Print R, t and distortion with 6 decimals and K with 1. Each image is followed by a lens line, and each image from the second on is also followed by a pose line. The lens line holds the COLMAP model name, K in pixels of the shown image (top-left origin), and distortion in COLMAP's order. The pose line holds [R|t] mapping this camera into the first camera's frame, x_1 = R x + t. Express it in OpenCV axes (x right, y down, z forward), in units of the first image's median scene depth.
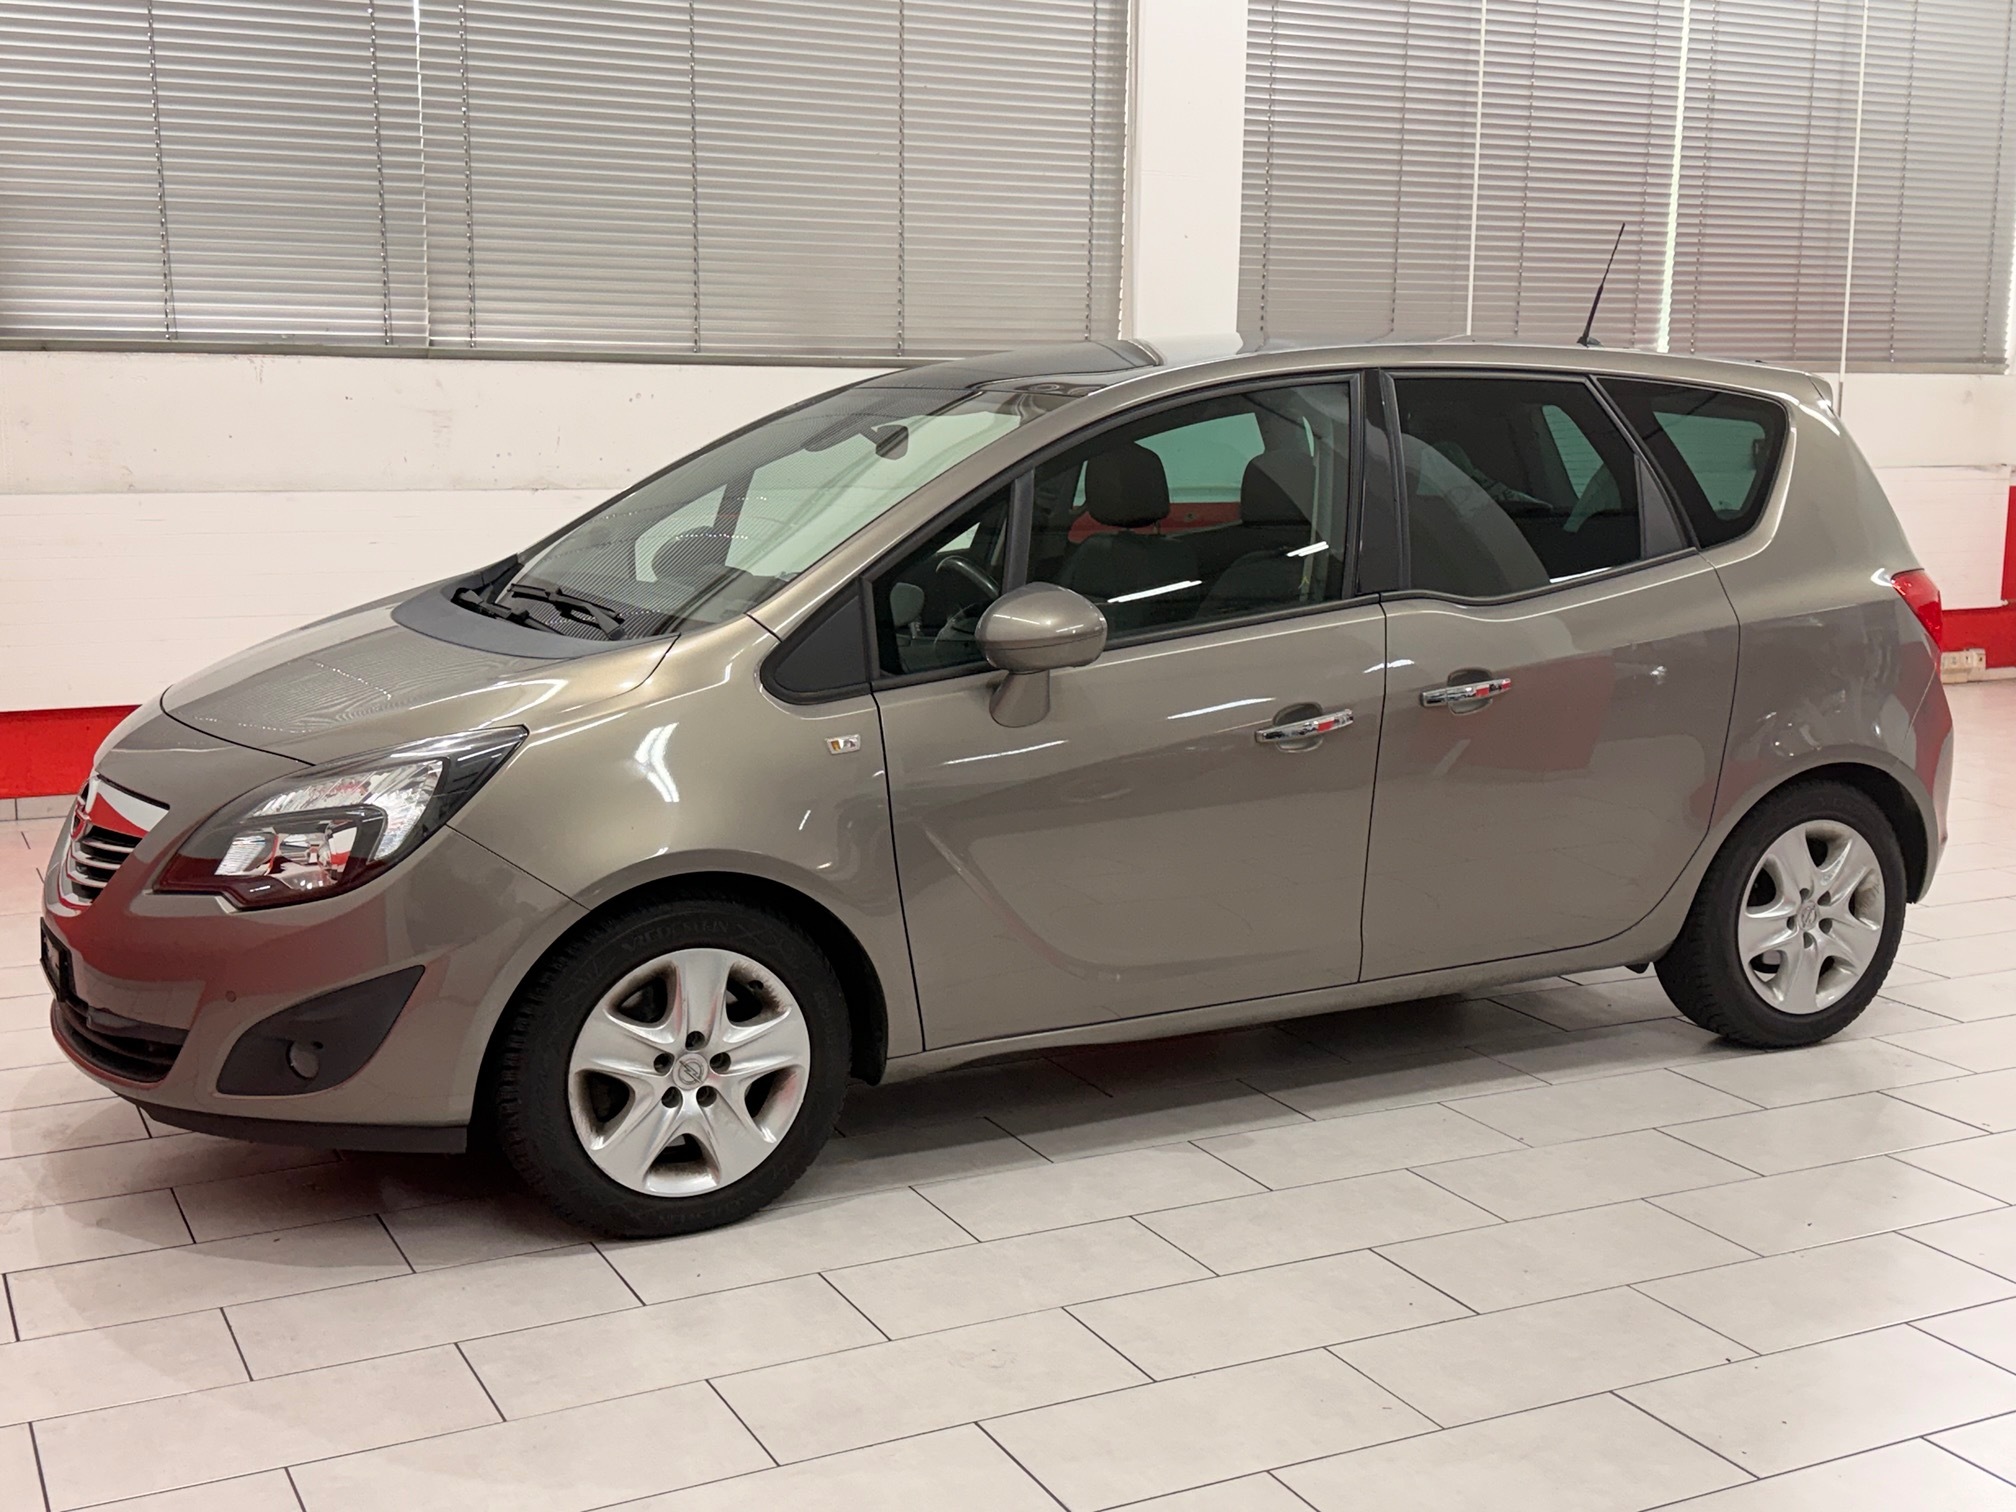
lens RADIAL K [[2247.4, 0, 1016.9], [0, 2247.4, 757.7], [0, 0, 1]] dist [0.073141, 0.000000]
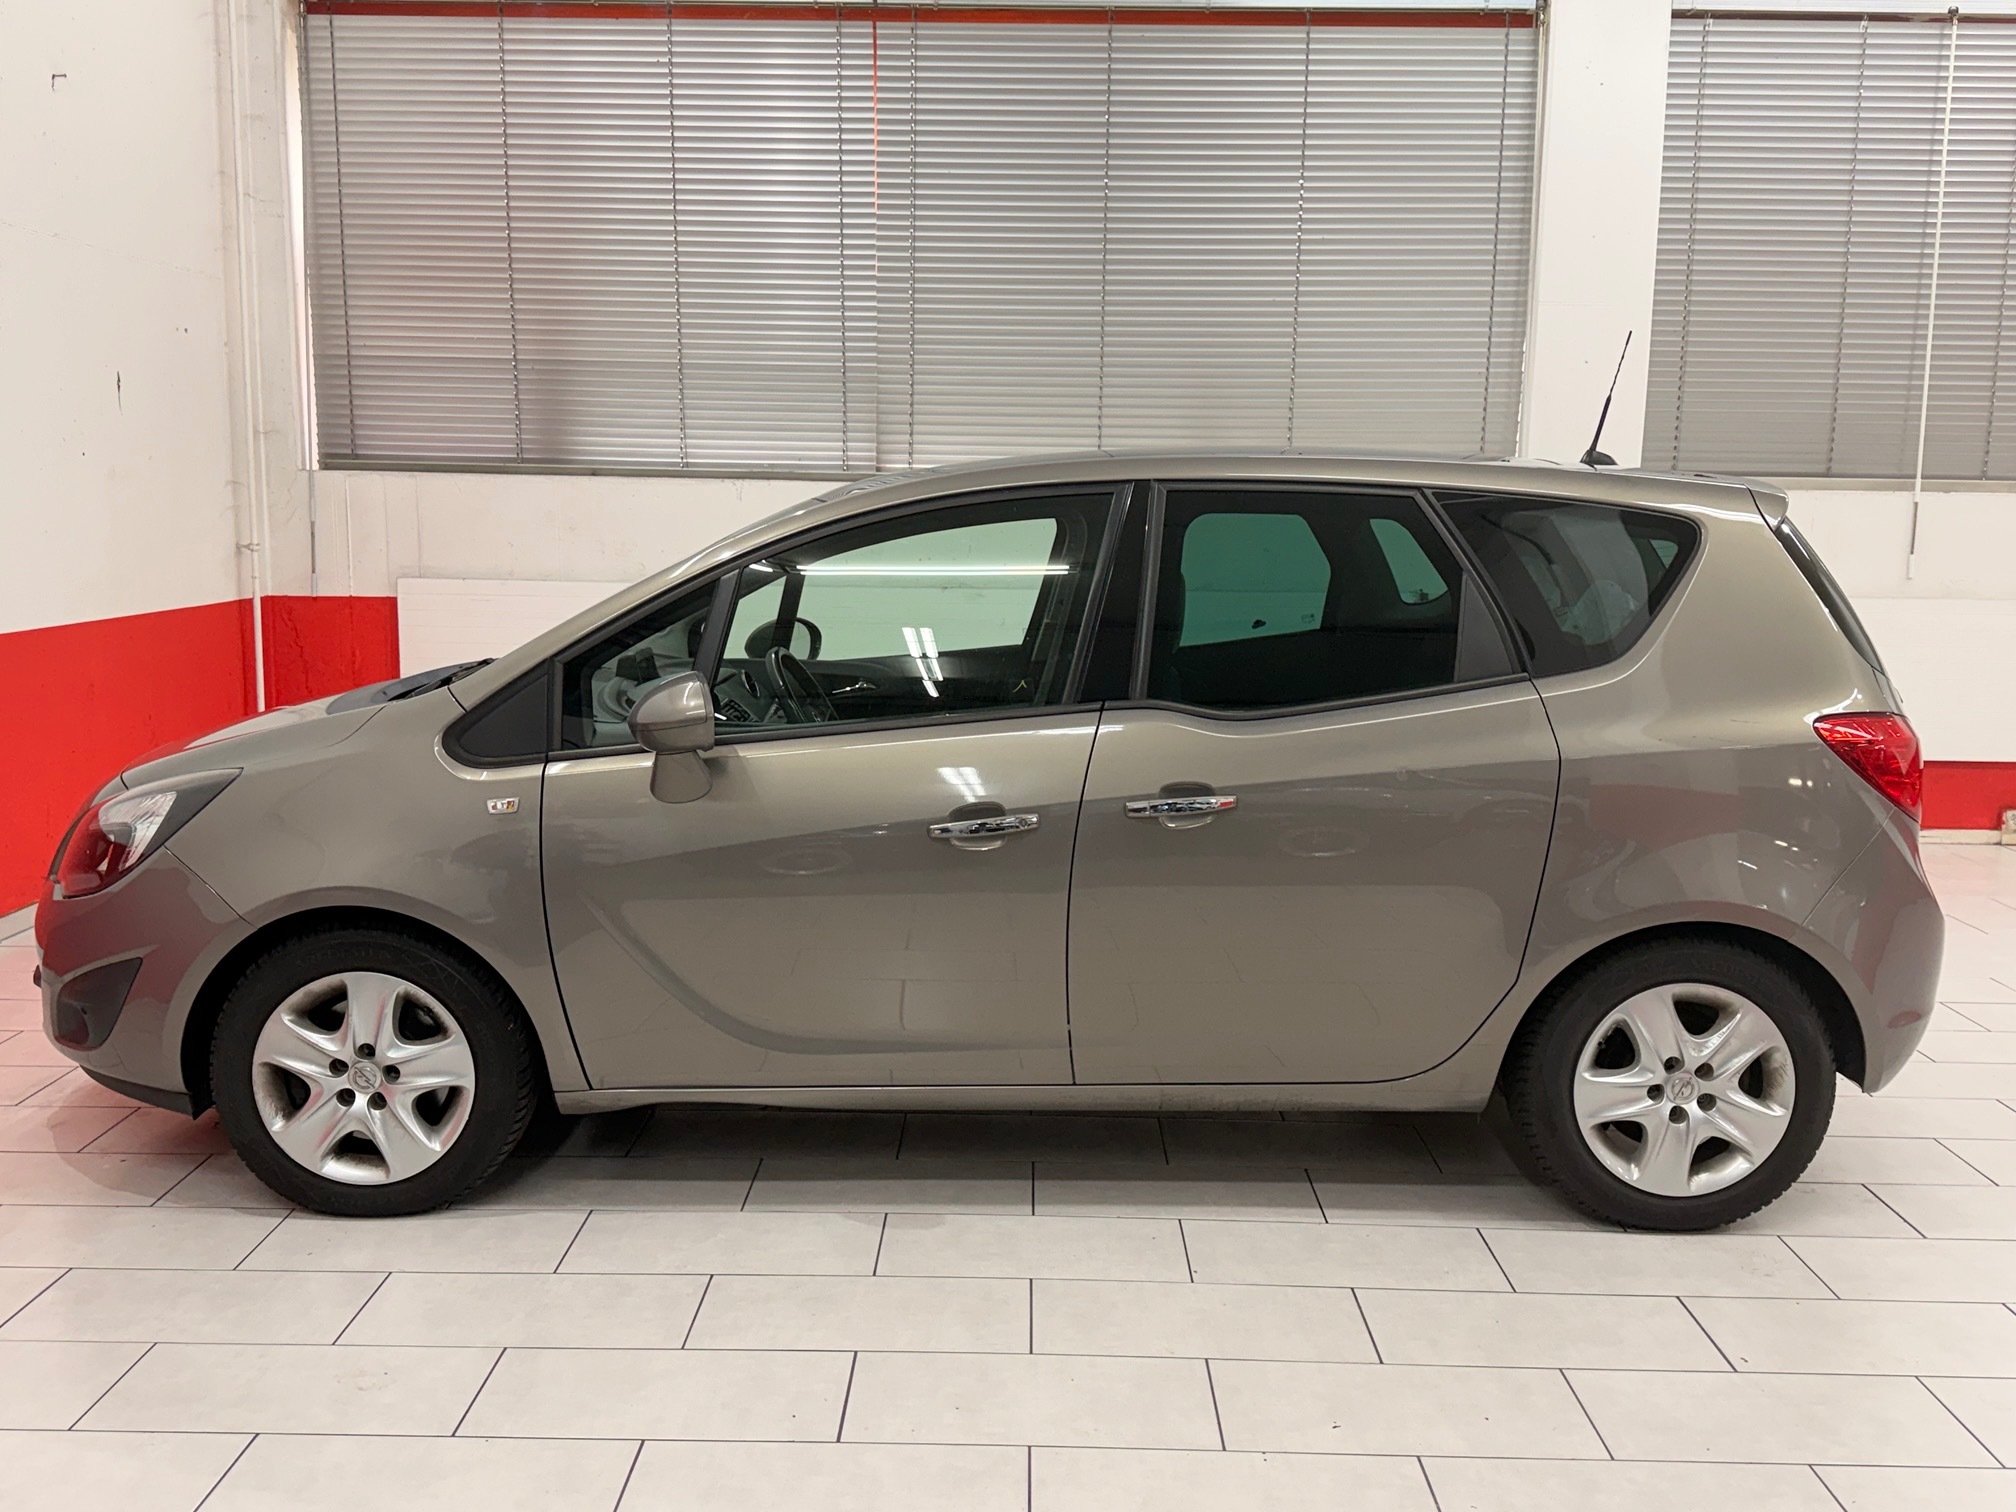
lens RADIAL K [[1818.7, 0, 998.8], [0, 1818.7, 758.5], [0, 0, 1]] dist [0.072422, -0.066896]
pose [[0.892103, 0.067468, -0.446767, 0.446979], [-0.080296, 0.996723, -0.009815, -0.033291], [0.444641, 0.044630, 0.894596, 0.234269]]
